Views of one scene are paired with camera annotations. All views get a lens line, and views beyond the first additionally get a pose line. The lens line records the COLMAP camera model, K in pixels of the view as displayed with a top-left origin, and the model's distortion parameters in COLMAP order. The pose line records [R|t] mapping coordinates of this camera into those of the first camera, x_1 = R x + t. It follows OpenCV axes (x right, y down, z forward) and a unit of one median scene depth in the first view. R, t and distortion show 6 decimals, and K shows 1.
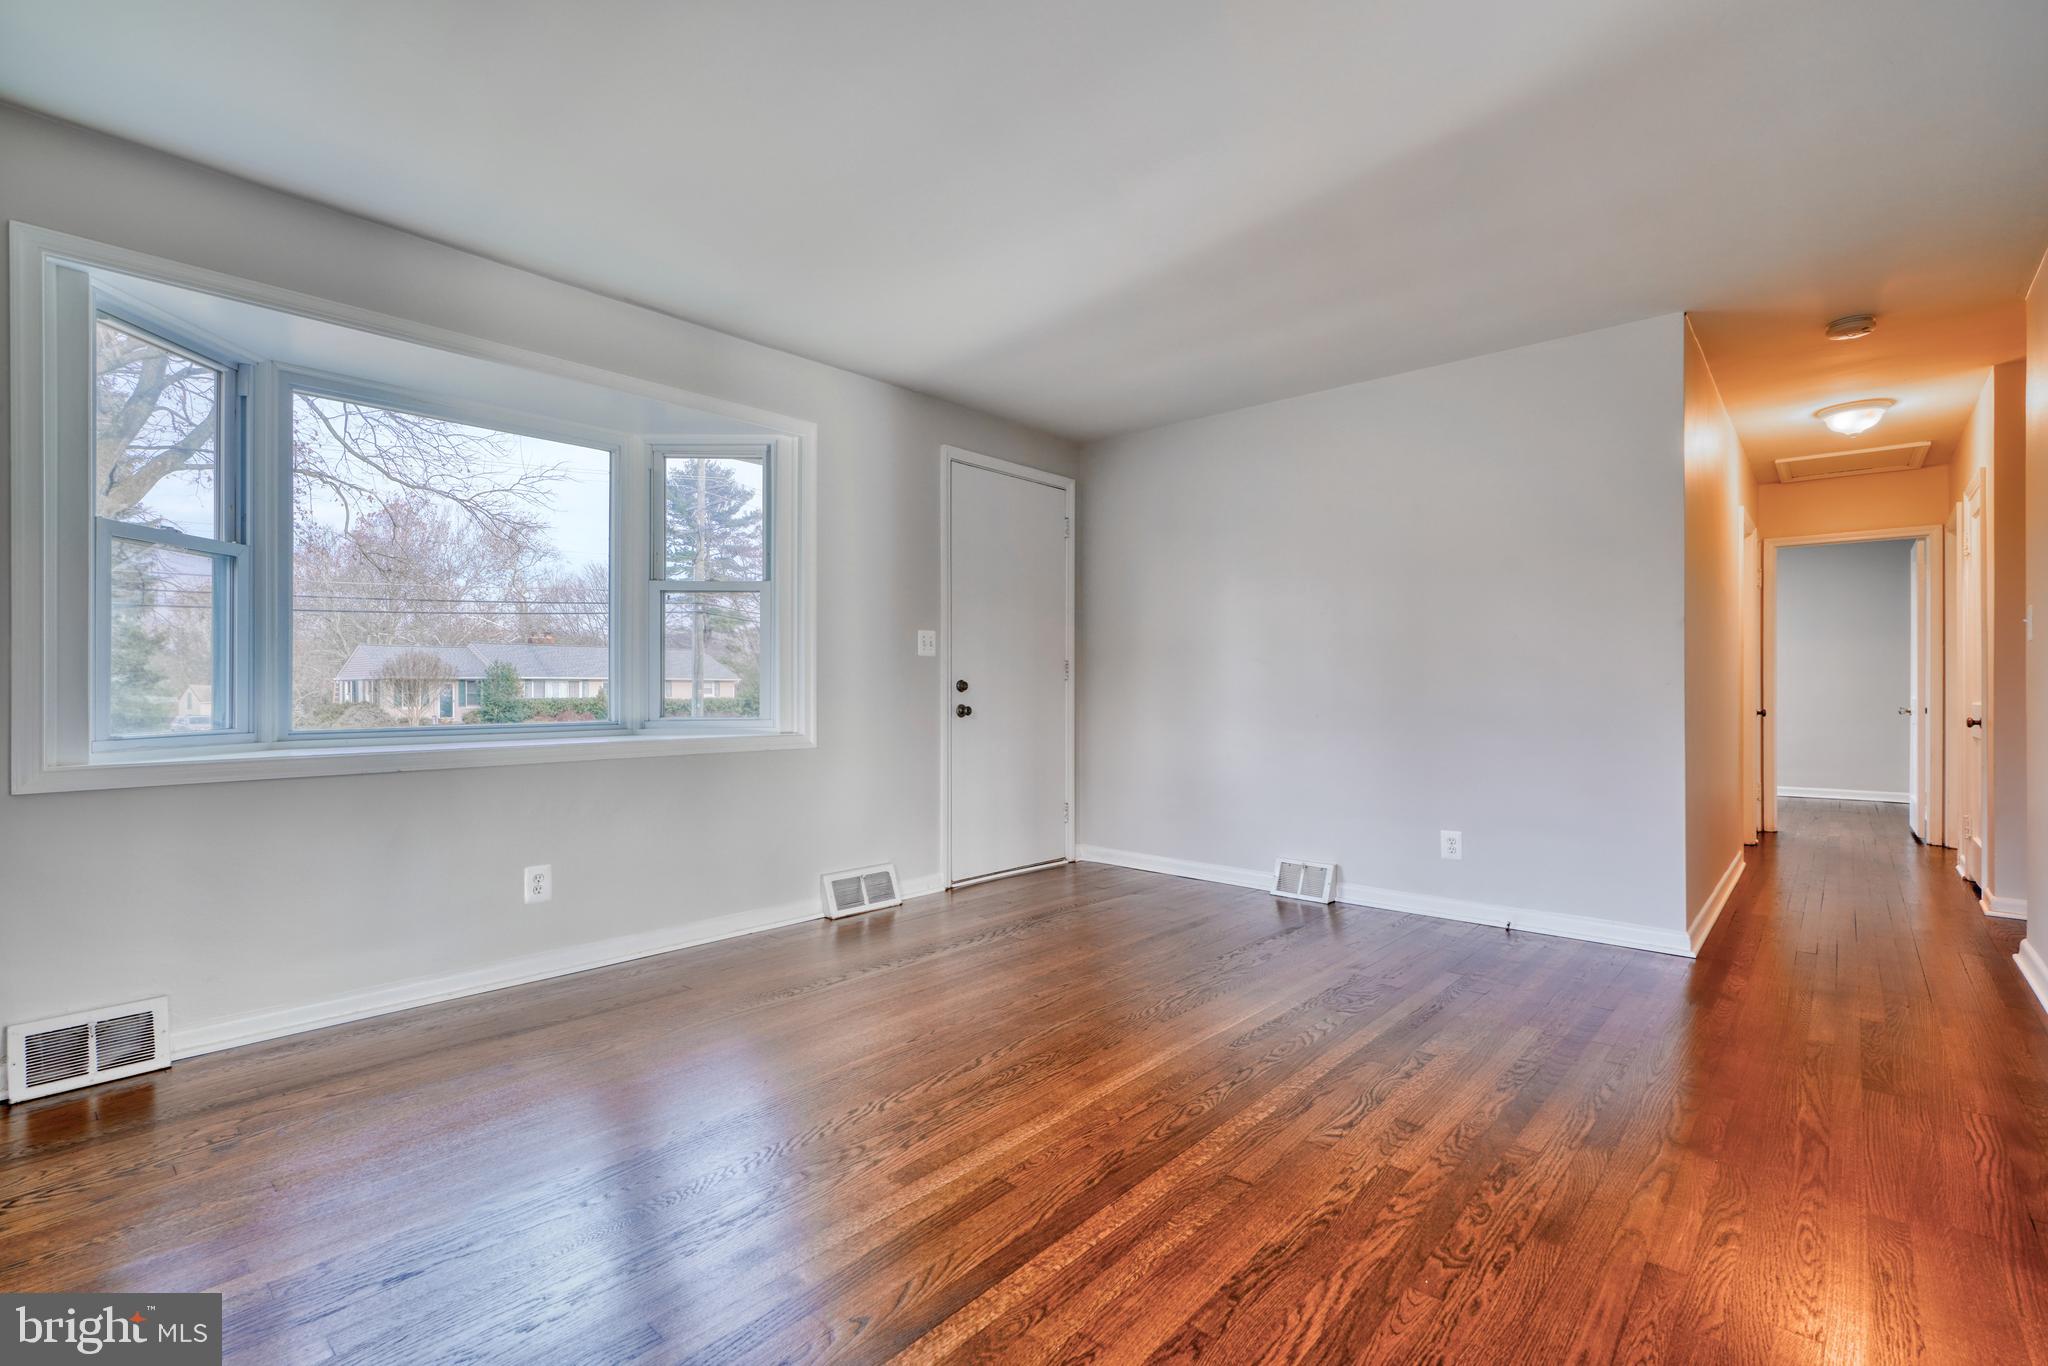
lens RADIAL K [[933.8, 0, 1018.1], [0, 933.8, 681.1], [0, 0, 1]] dist [-0.002674, -0.000082]
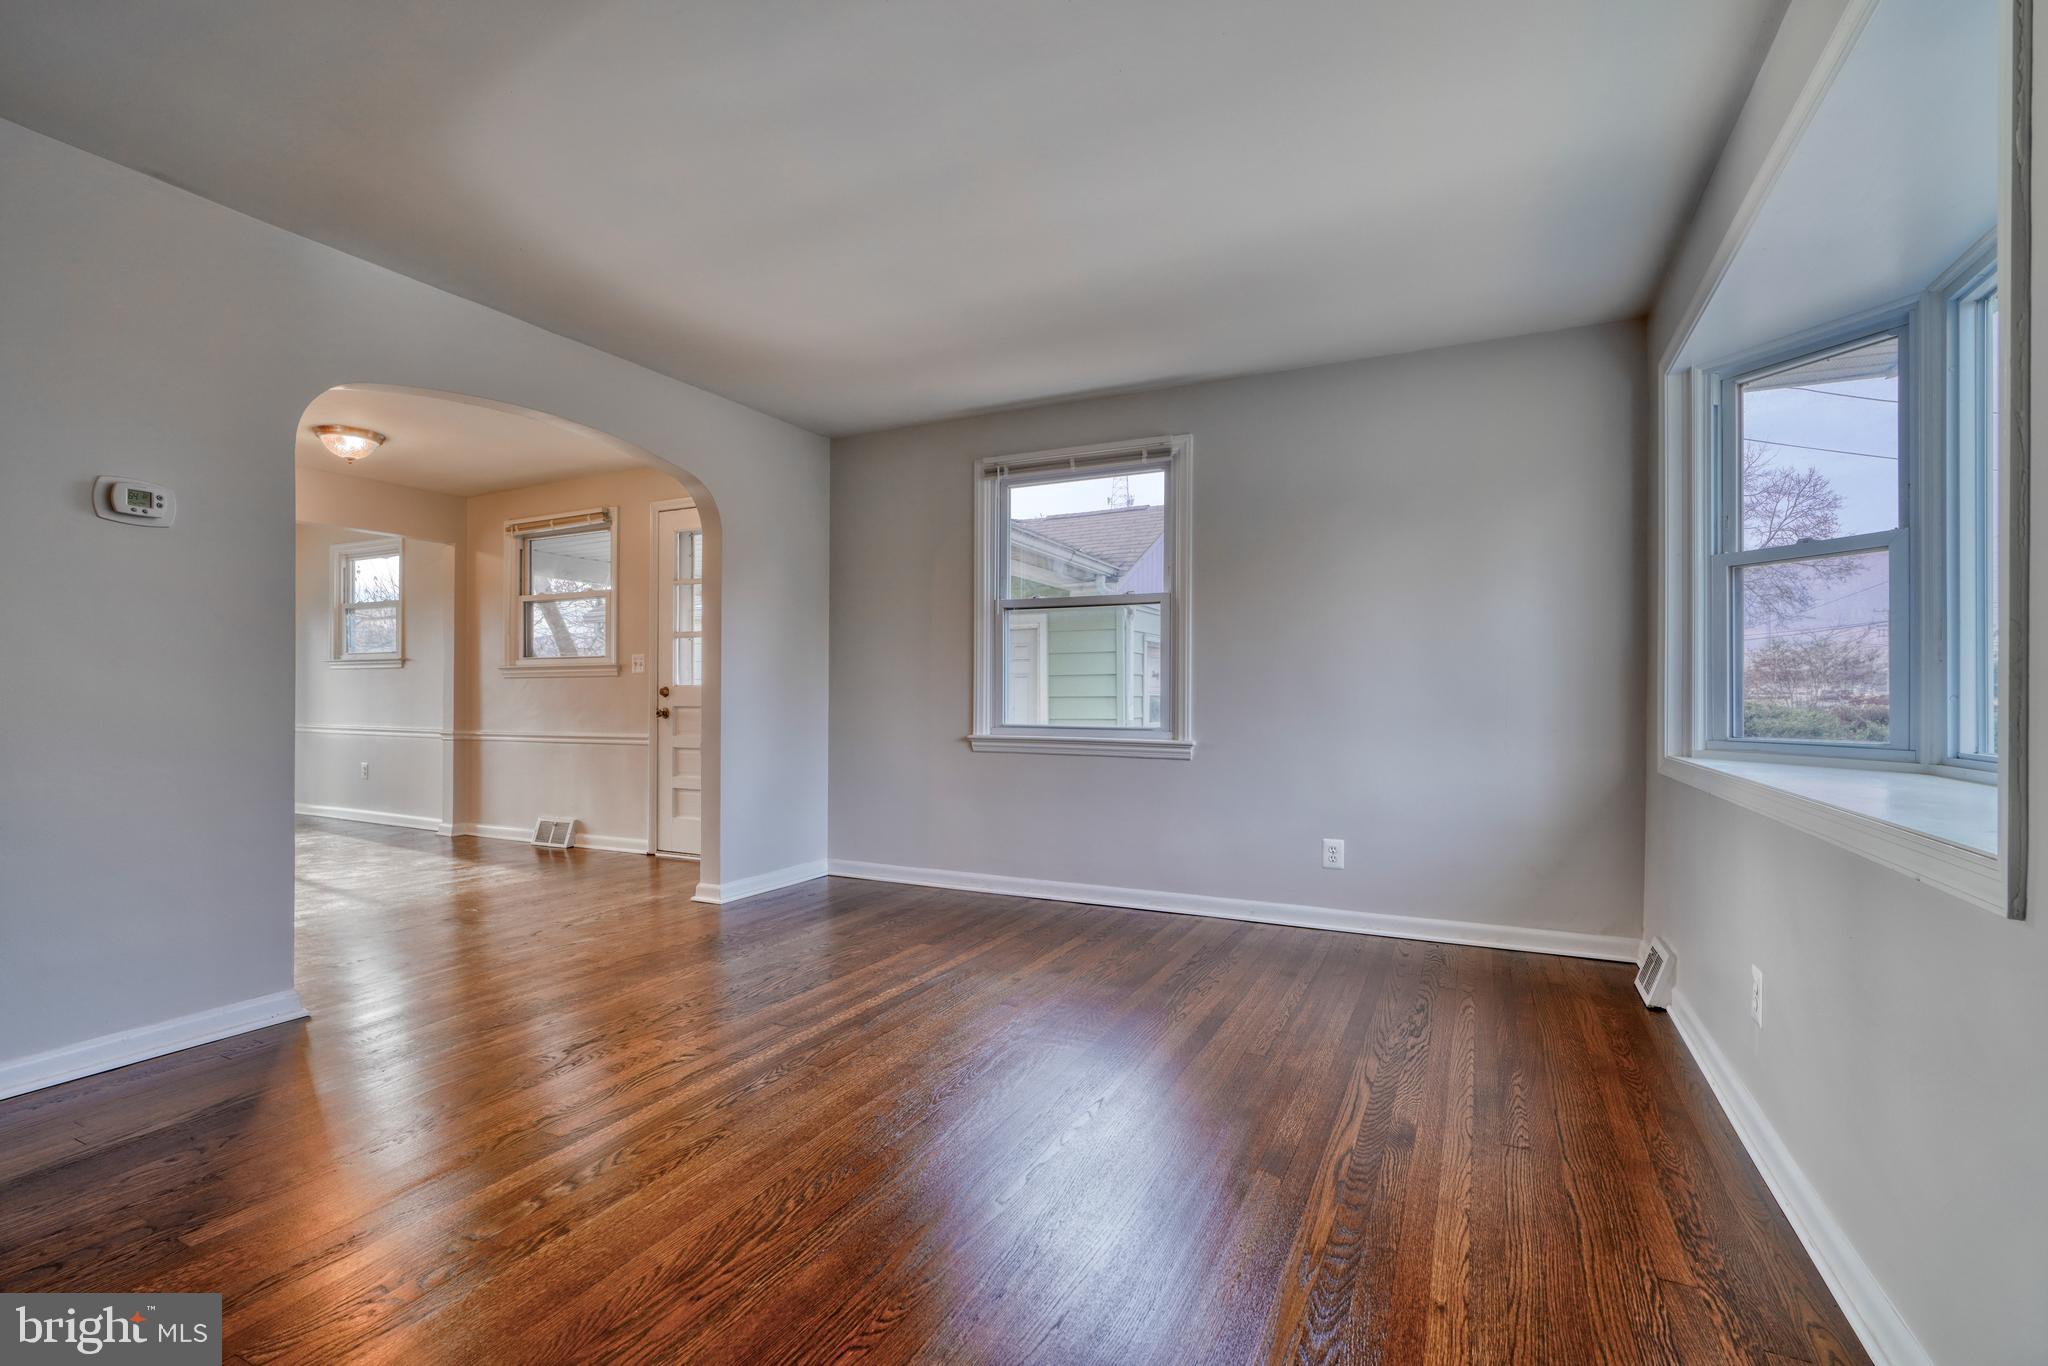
lens RADIAL K [[940.2, 0, 1019.7], [0, 940.2, 688.5], [0, 0, 1]] dist [-0.002940, -0.000108]
pose [[-0.964499, -0.001882, -0.264079, 0.242153], [0.000070, 0.999973, -0.007383, 0.009242], [0.264086, -0.007139, -0.964473, 2.307361]]
